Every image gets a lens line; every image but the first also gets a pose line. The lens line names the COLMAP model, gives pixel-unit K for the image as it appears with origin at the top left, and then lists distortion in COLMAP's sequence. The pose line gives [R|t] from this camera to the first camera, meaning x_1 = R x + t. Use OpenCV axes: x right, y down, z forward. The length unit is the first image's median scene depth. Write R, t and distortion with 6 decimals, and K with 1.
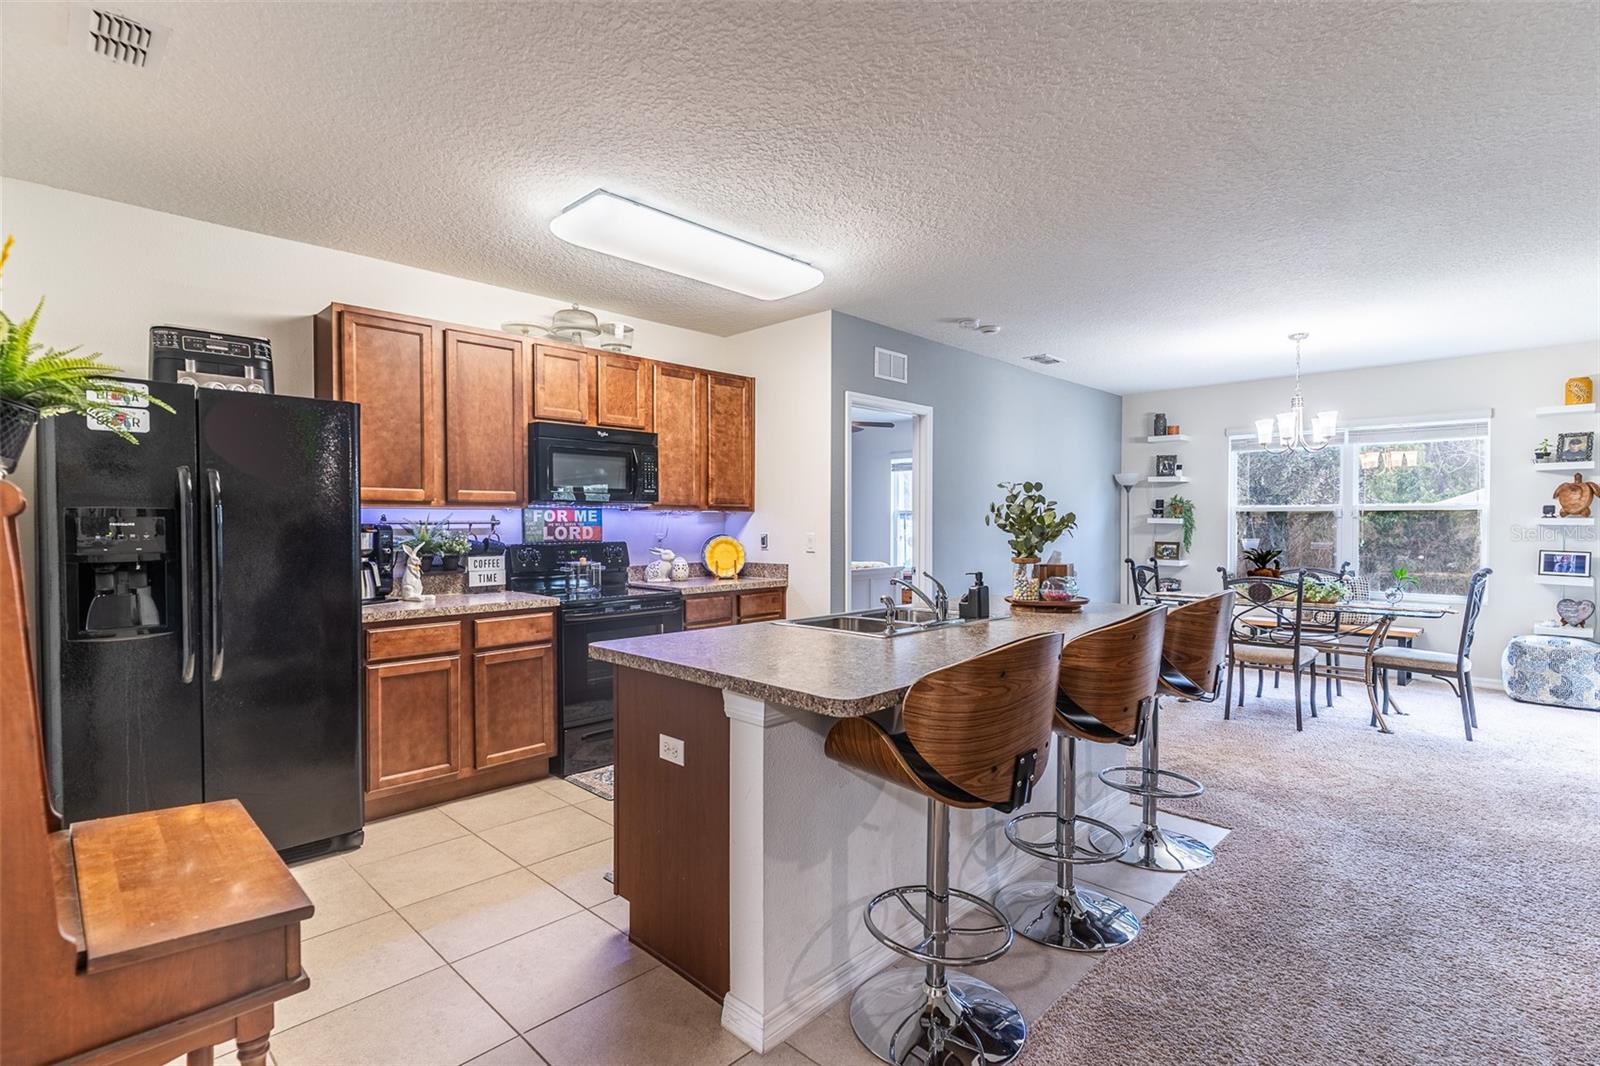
lens RADIAL K [[776.0, 0, 761.9], [0, 776.0, 527.1], [0, 0, 1]] dist [0.002060, -0.000452]
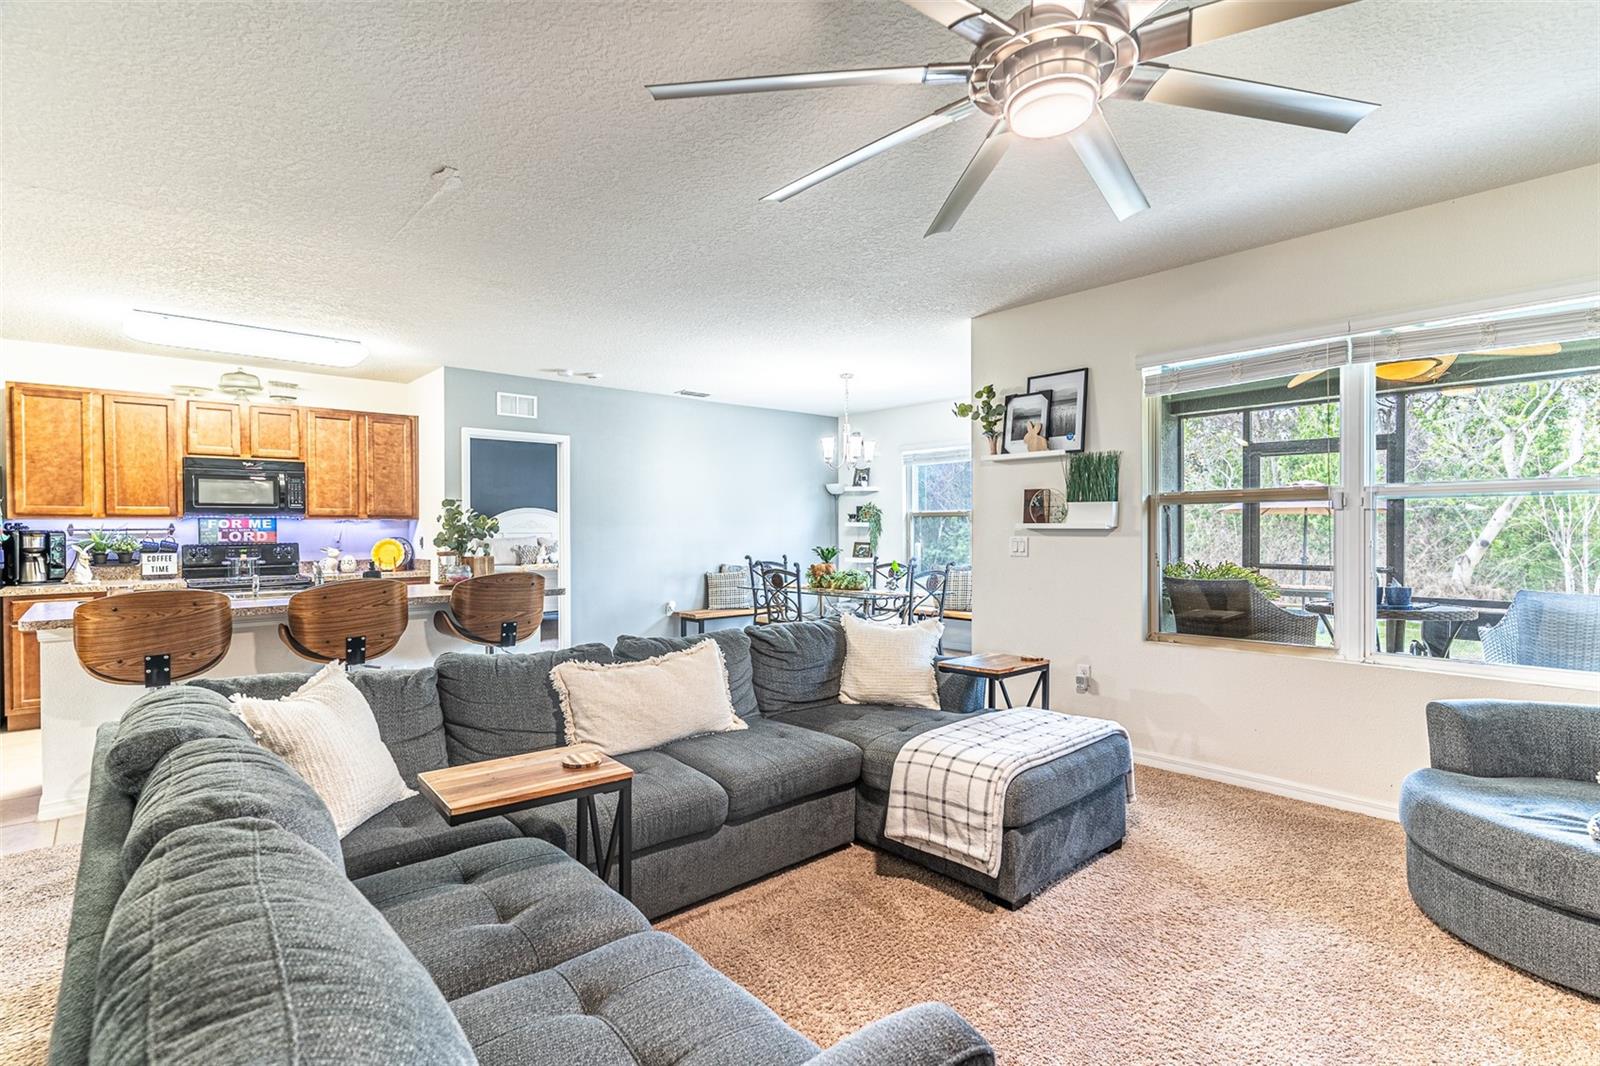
lens RADIAL K [[776.0, 0, 786.1], [0, 776.0, 537.4], [0, 0, 1]] dist [0.002060, -0.000452]
pose [[0.997849, -0.004309, -0.065412, 0.845294], [0.004873, 0.999952, 0.008475, 0.002488], [0.065373, -0.008775, 0.997822, -0.313297]]
